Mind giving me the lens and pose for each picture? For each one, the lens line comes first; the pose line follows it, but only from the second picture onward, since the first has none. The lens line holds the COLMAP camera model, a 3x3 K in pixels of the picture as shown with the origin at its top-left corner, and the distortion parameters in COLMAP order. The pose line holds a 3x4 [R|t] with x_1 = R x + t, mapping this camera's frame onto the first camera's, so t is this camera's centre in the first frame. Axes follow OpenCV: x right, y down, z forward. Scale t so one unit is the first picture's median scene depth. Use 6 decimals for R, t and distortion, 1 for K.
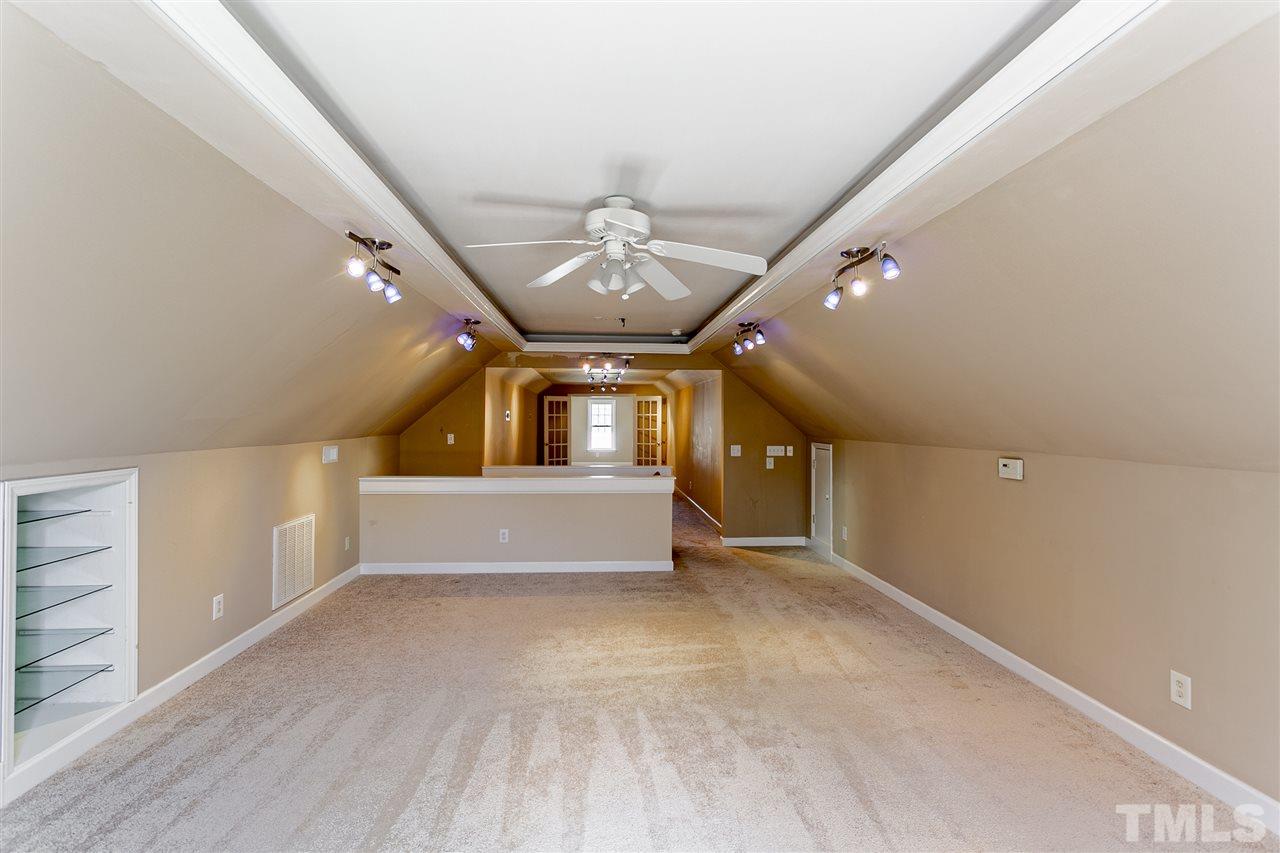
lens RADIAL K [[600.2, 0, 634.8], [0, 600.2, 421.8], [0, 0, 1]] dist [0.002231, 0.000546]
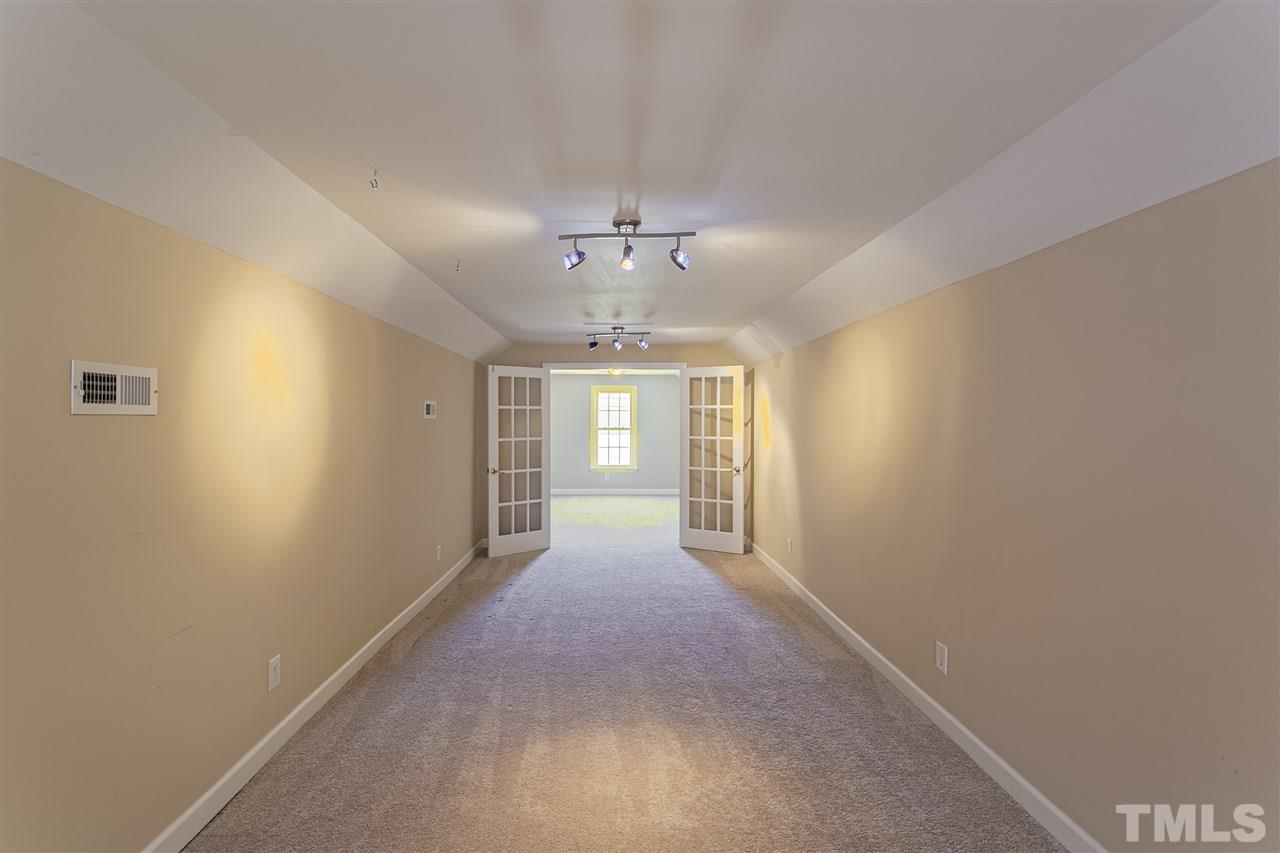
lens RADIAL K [[600.2, 0, 634.8], [0, 600.2, 421.8], [0, 0, 1]] dist [0.002231, 0.000546]
pose [[0.999785, 0.000016, -0.020744, -0.029566], [-0.000018, 1.000000, -0.000109, -0.000047], [0.020744, 0.000110, 0.999785, 0.532938]]
